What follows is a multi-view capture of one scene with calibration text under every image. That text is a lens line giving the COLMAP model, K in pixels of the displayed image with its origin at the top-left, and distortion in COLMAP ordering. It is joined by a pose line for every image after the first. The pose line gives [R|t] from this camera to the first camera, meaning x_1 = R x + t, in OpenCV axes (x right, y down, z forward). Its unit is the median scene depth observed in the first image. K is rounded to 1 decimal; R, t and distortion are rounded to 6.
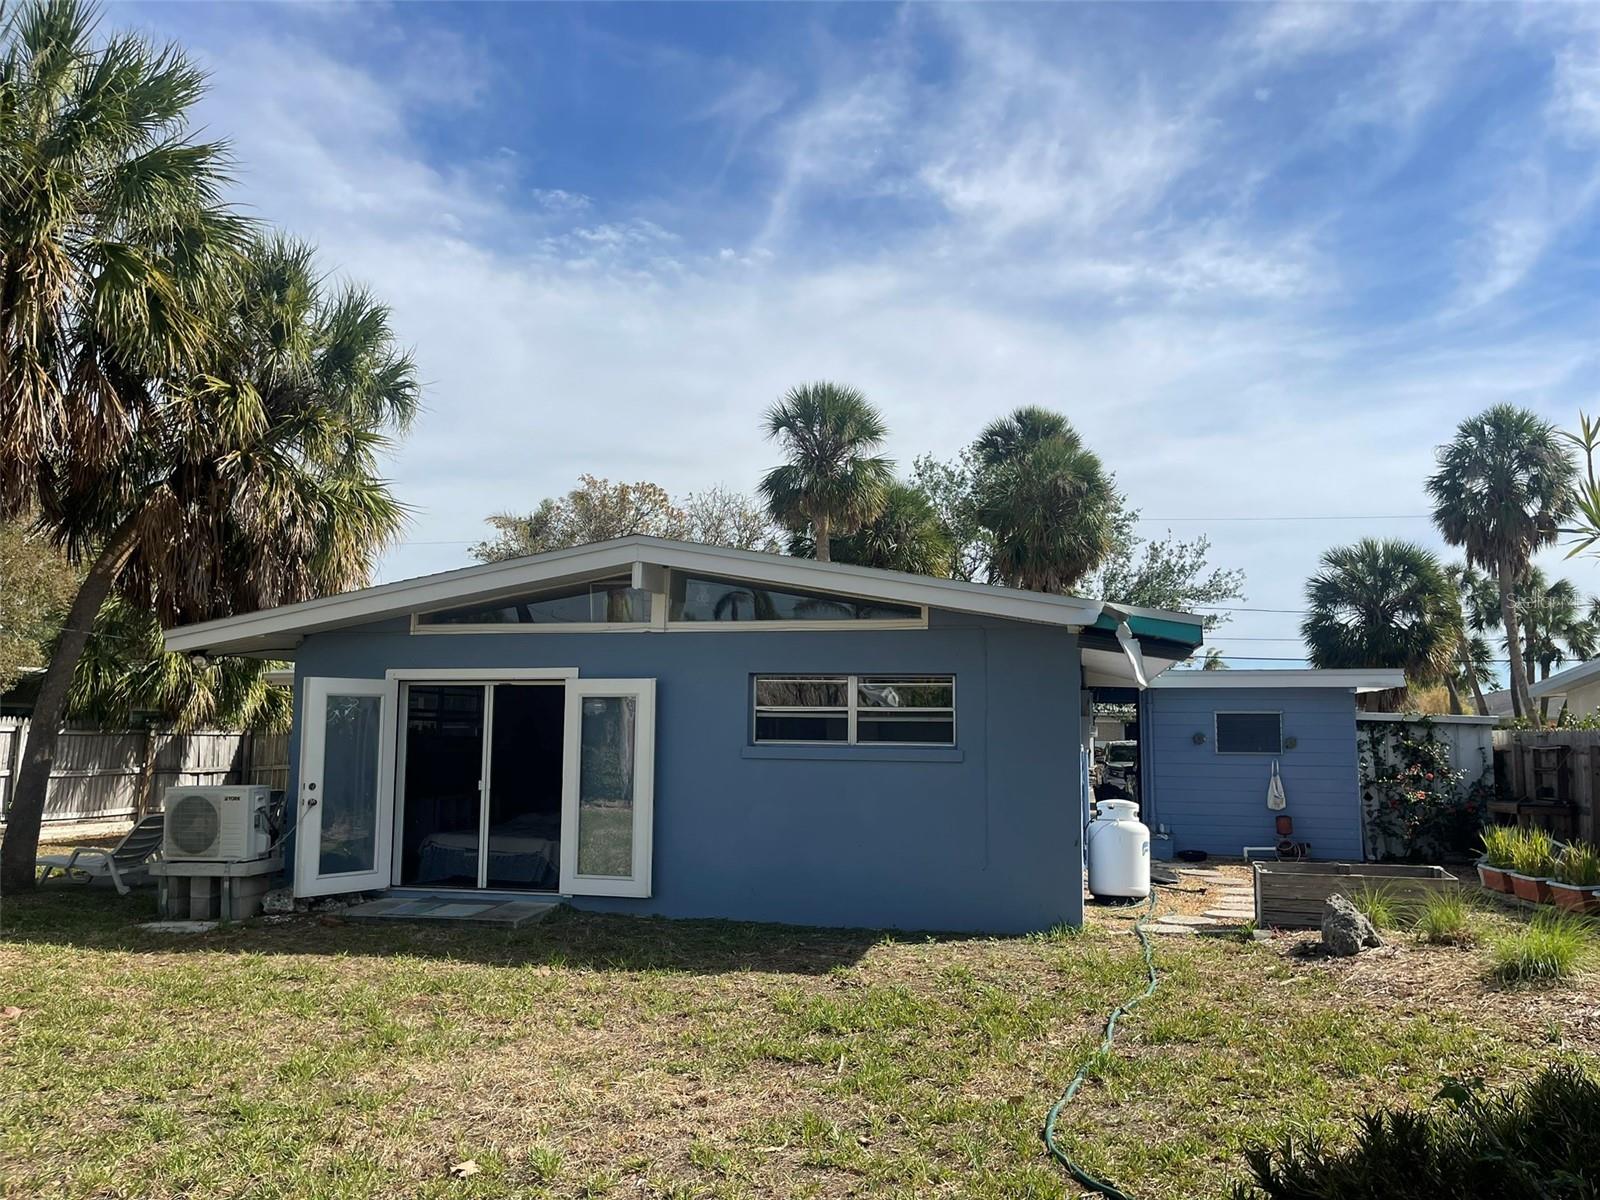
lens RADIAL K [[1226.9, 0, 798.9], [0, 1226.9, 593.9], [0, 0, 1]] dist [0.034135, -0.026668]
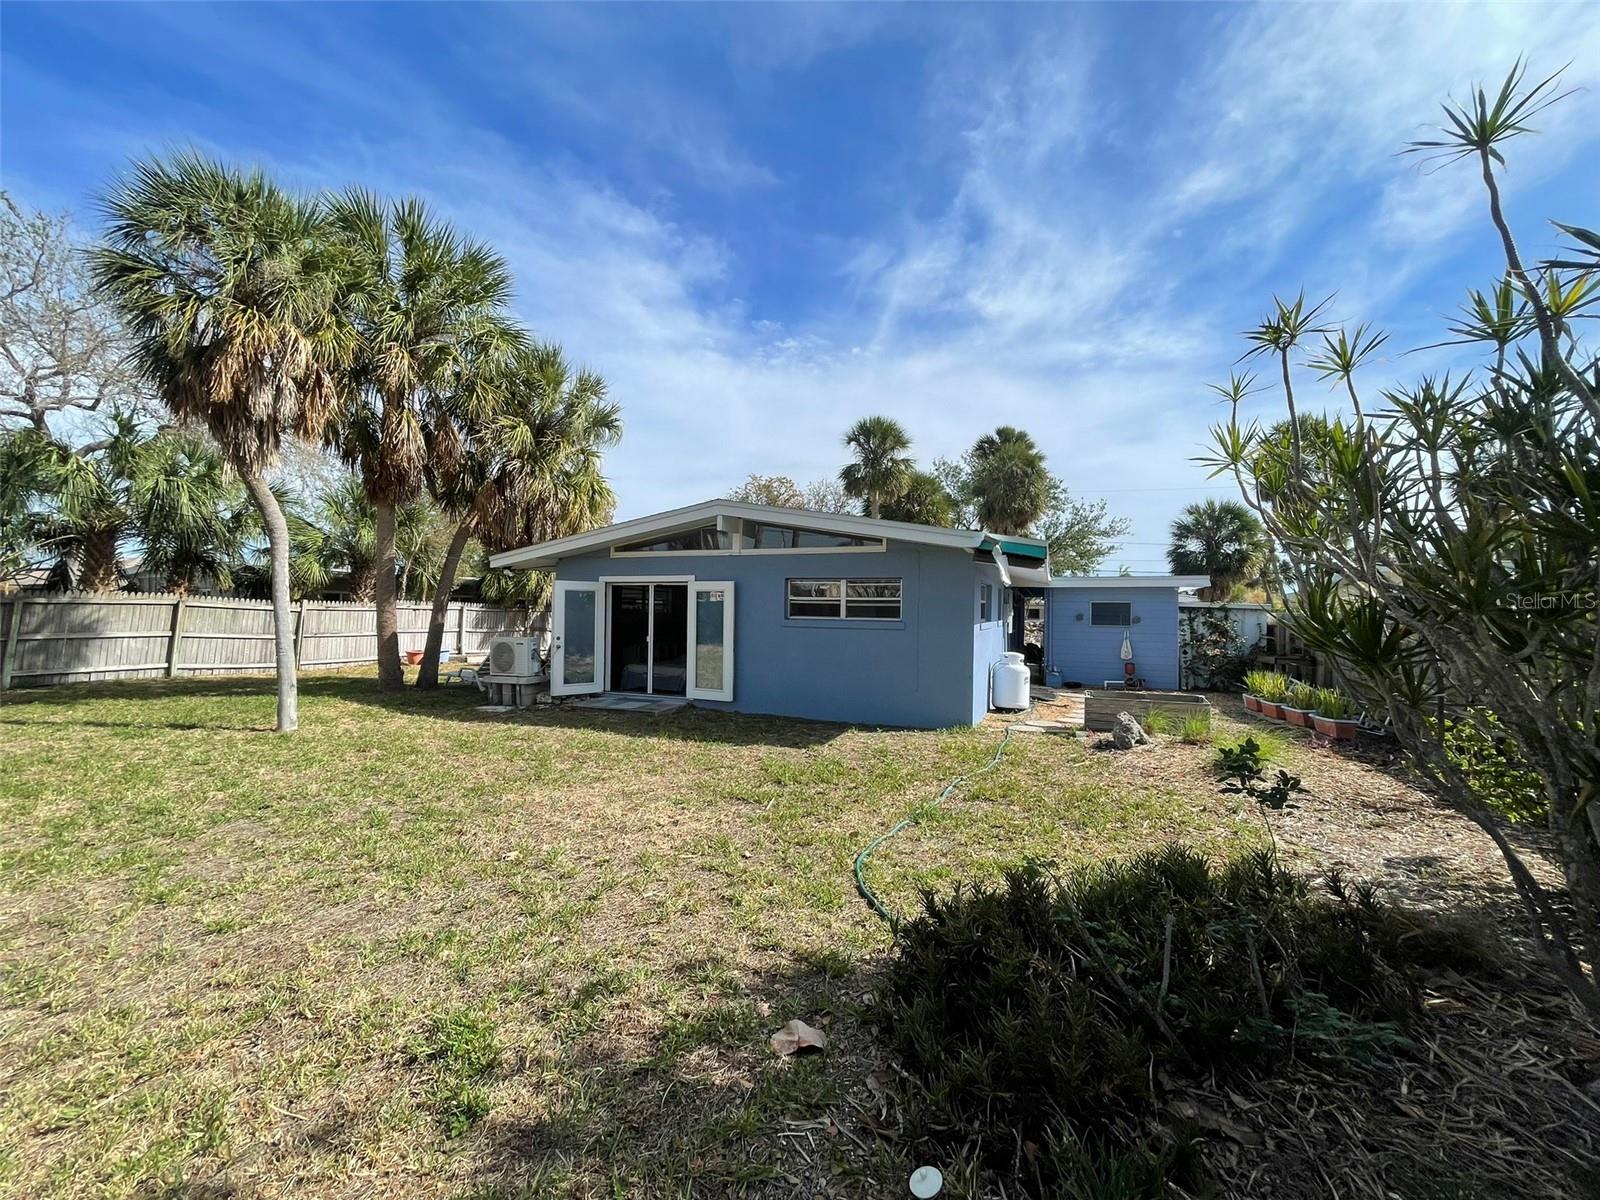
lens RADIAL K [[644.7, 0, 797.6], [0, 644.7, 613.1], [0, 0, 1]] dist [-0.004150, -0.000505]
pose [[0.986307, 0.006228, -0.164804, 0.094232], [0.012278, 0.993740, 0.111037, 0.009099], [0.164464, -0.111540, 0.980056, 0.071373]]
